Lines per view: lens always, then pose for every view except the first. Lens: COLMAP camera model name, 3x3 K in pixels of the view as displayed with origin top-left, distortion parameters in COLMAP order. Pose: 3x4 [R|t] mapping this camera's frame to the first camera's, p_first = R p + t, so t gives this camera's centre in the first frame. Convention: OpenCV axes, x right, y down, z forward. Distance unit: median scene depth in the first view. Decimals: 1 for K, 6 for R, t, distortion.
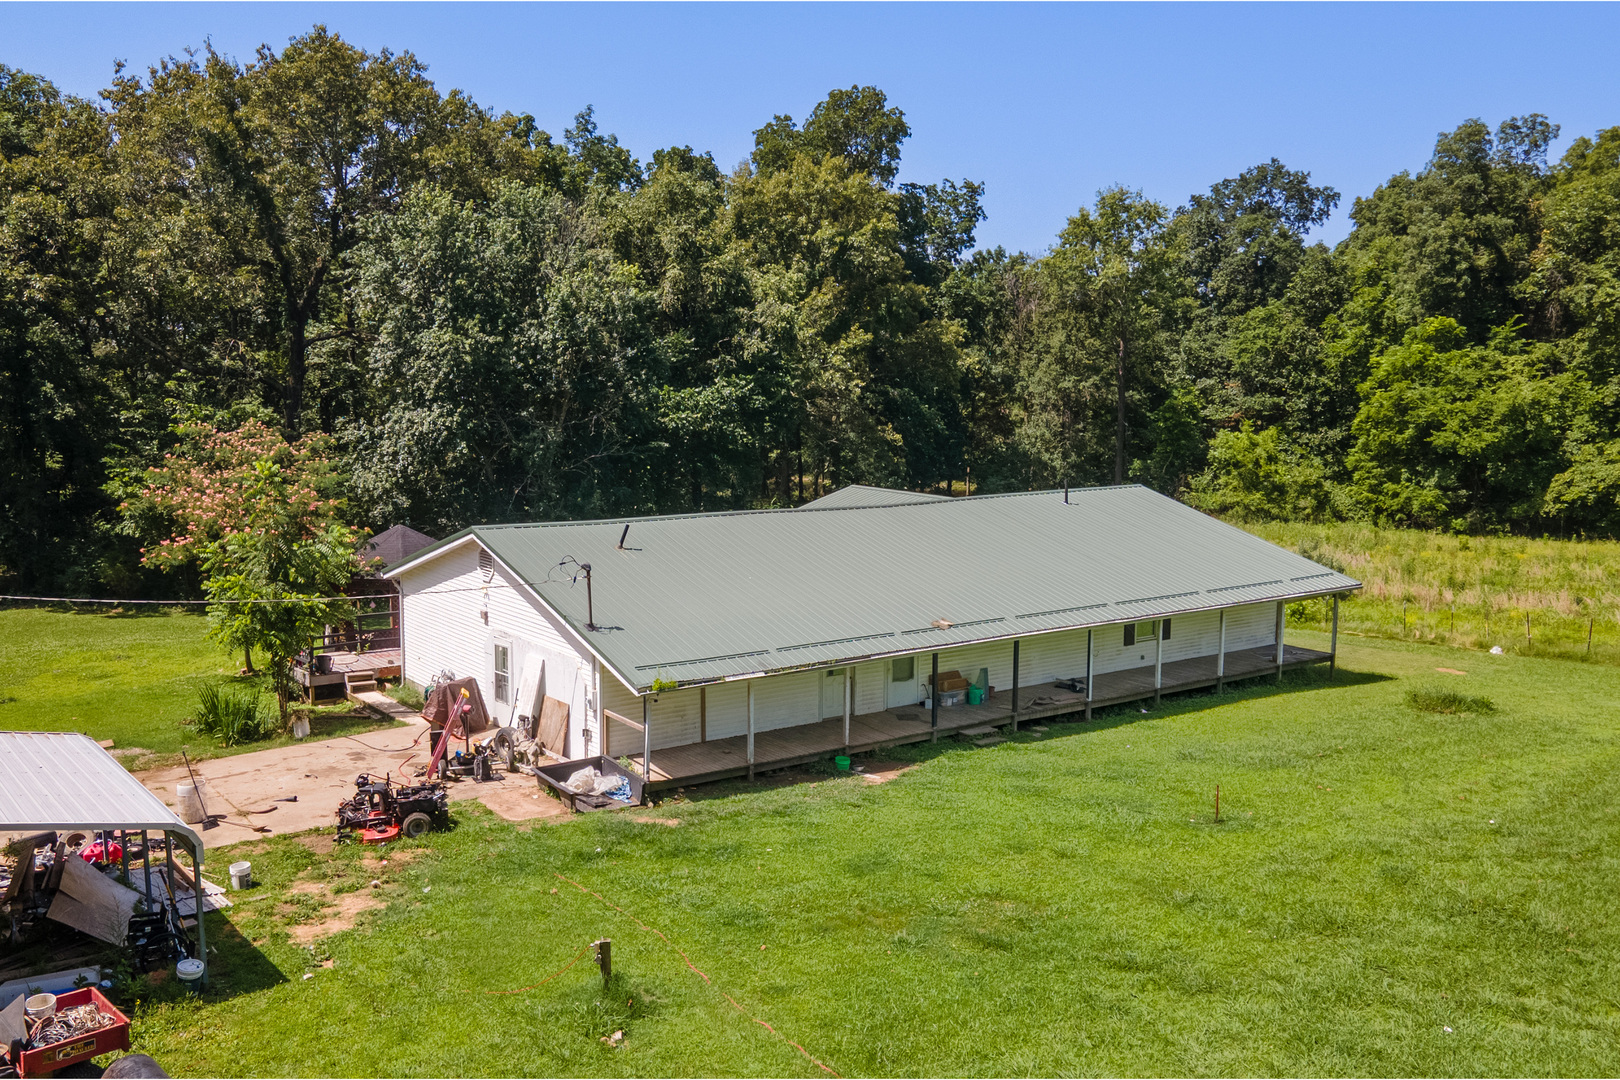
lens RADIAL K [[1355.0, 0, 816.3], [0, 1355.0, 564.8], [0, 0, 1]] dist [0.063189, -0.140747]
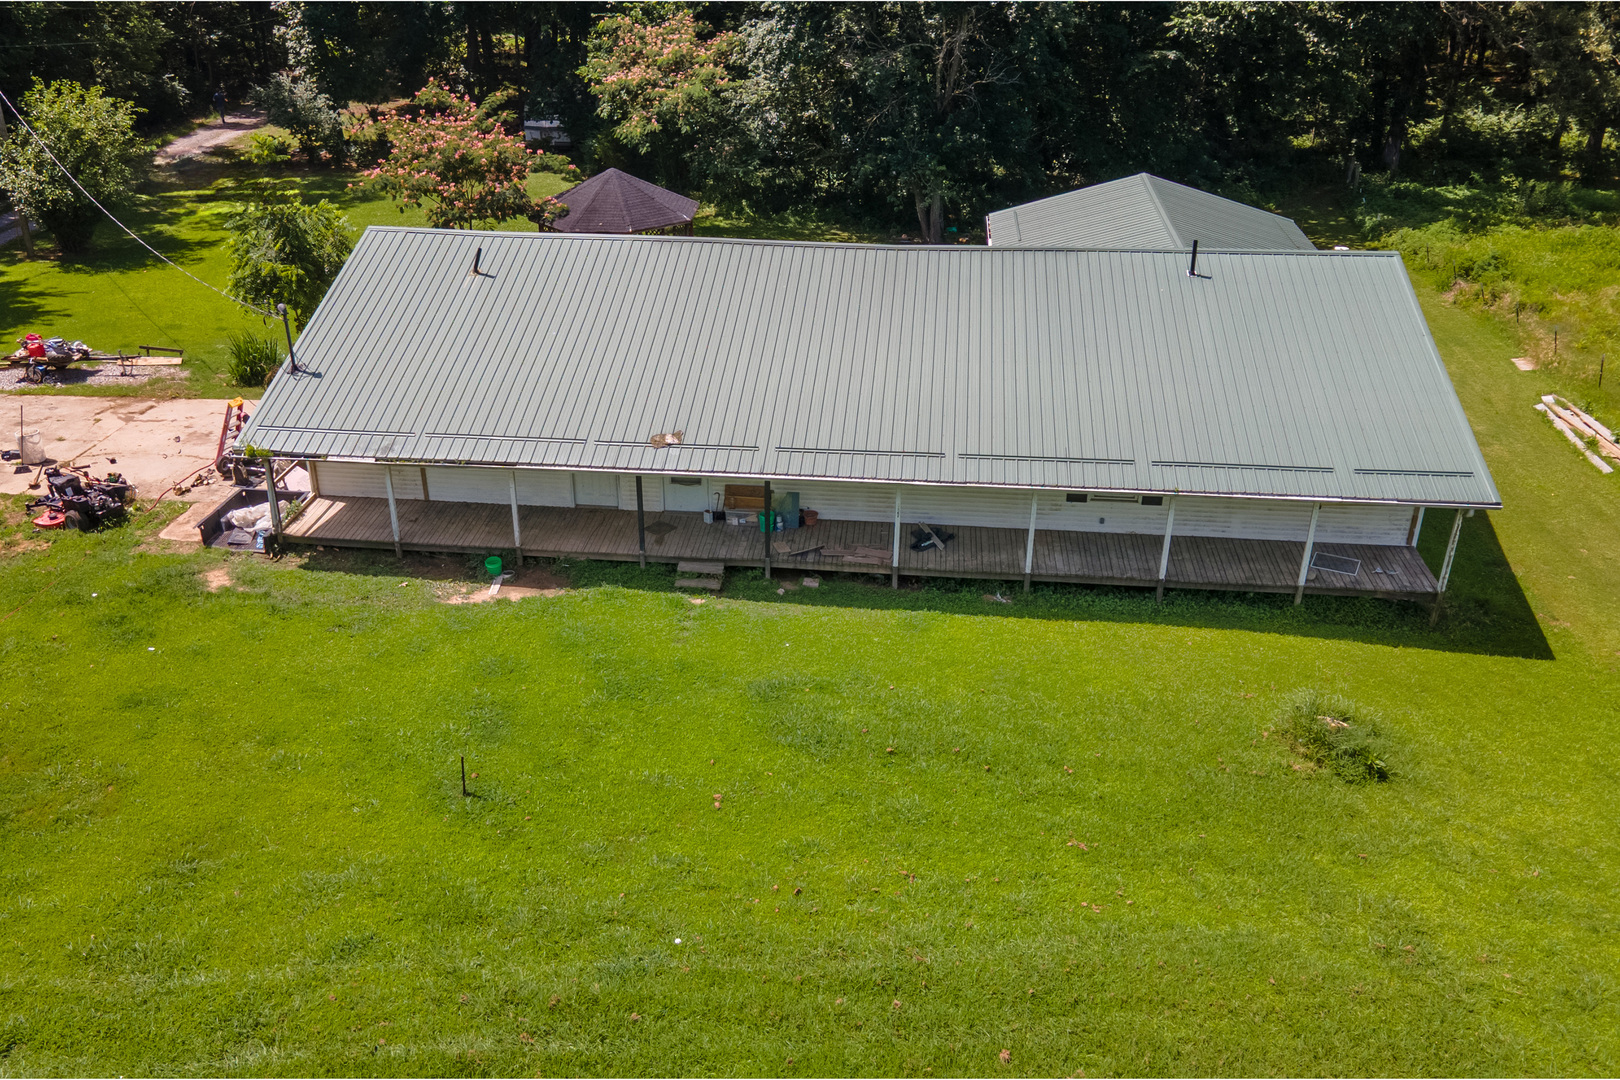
lens RADIAL K [[1355.0, 0, 816.3], [0, 1355.0, 564.8], [0, 0, 1]] dist [0.063189, -0.140747]
pose [[0.742456, 0.306532, -0.595648, 0.416203], [-0.083987, 0.924745, 0.371205, -0.123696], [0.664609, -0.225577, 0.712327, 0.269160]]
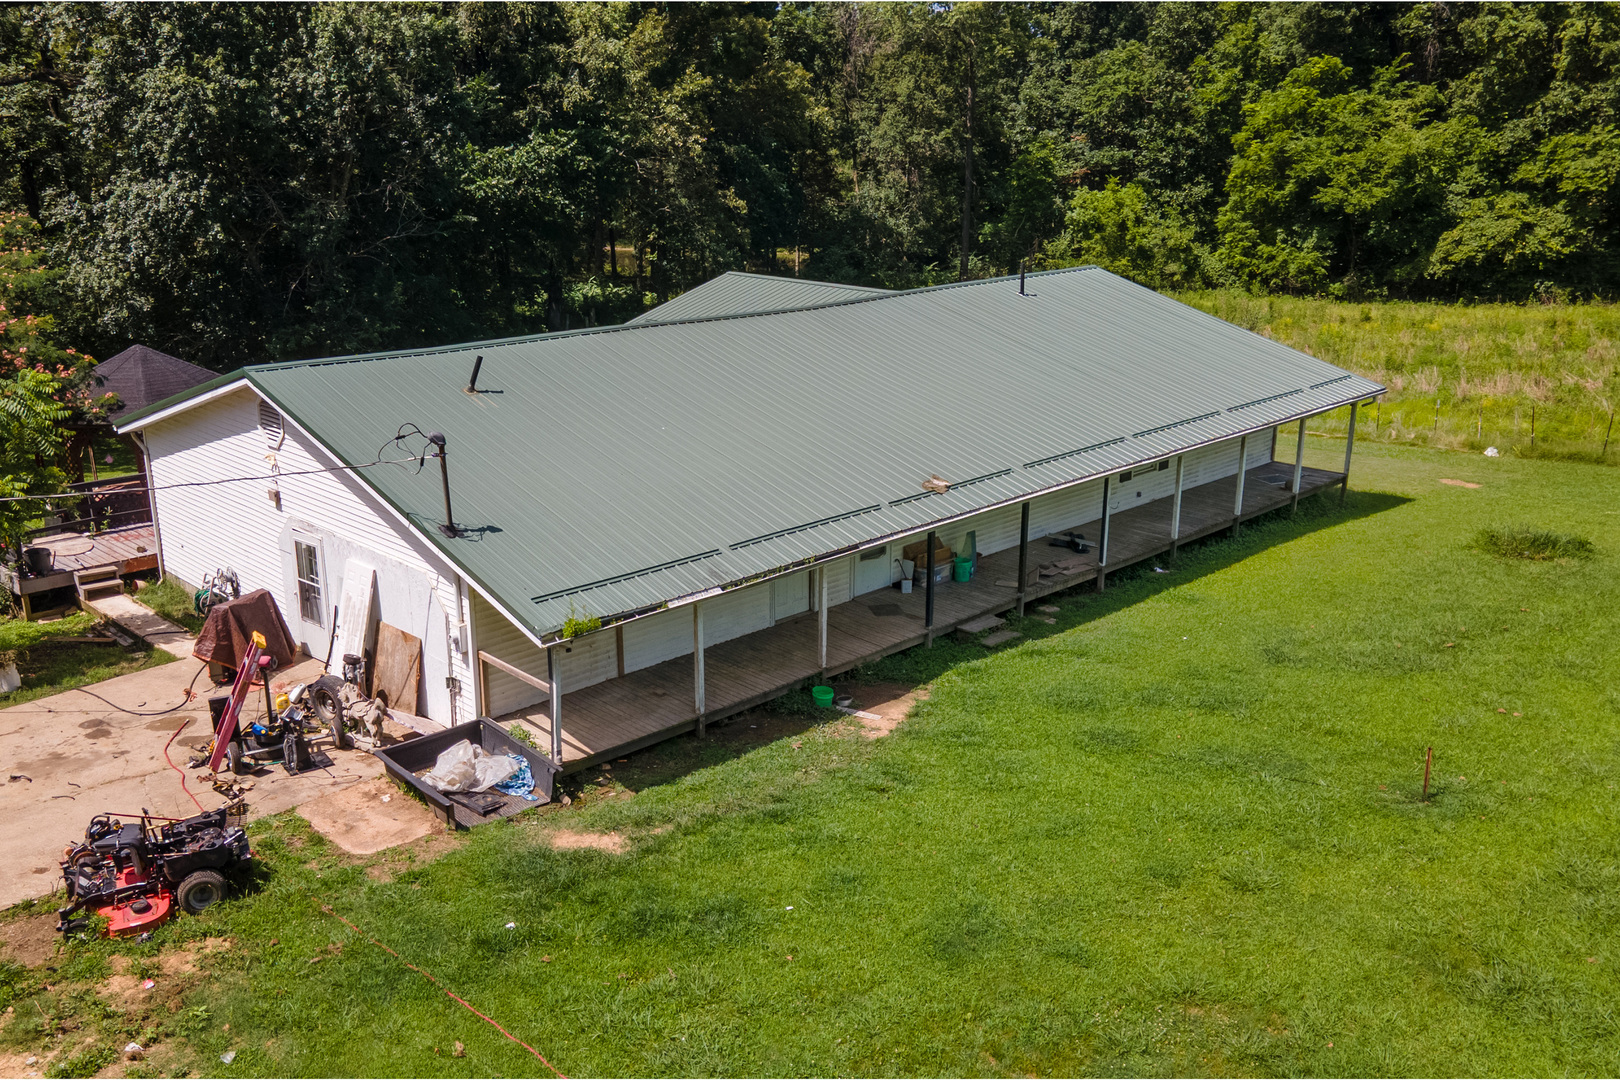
lens RADIAL K [[1347.6, 0, 781.0], [0, 1347.6, 541.6], [0, 0, 1]] dist [0.015953, 0.016263]
pose [[0.990980, -0.047391, 0.125354, -0.048513], [0.027179, 0.987019, 0.158288, -0.025337], [-0.131228, -0.153453, 0.979403, 0.184444]]
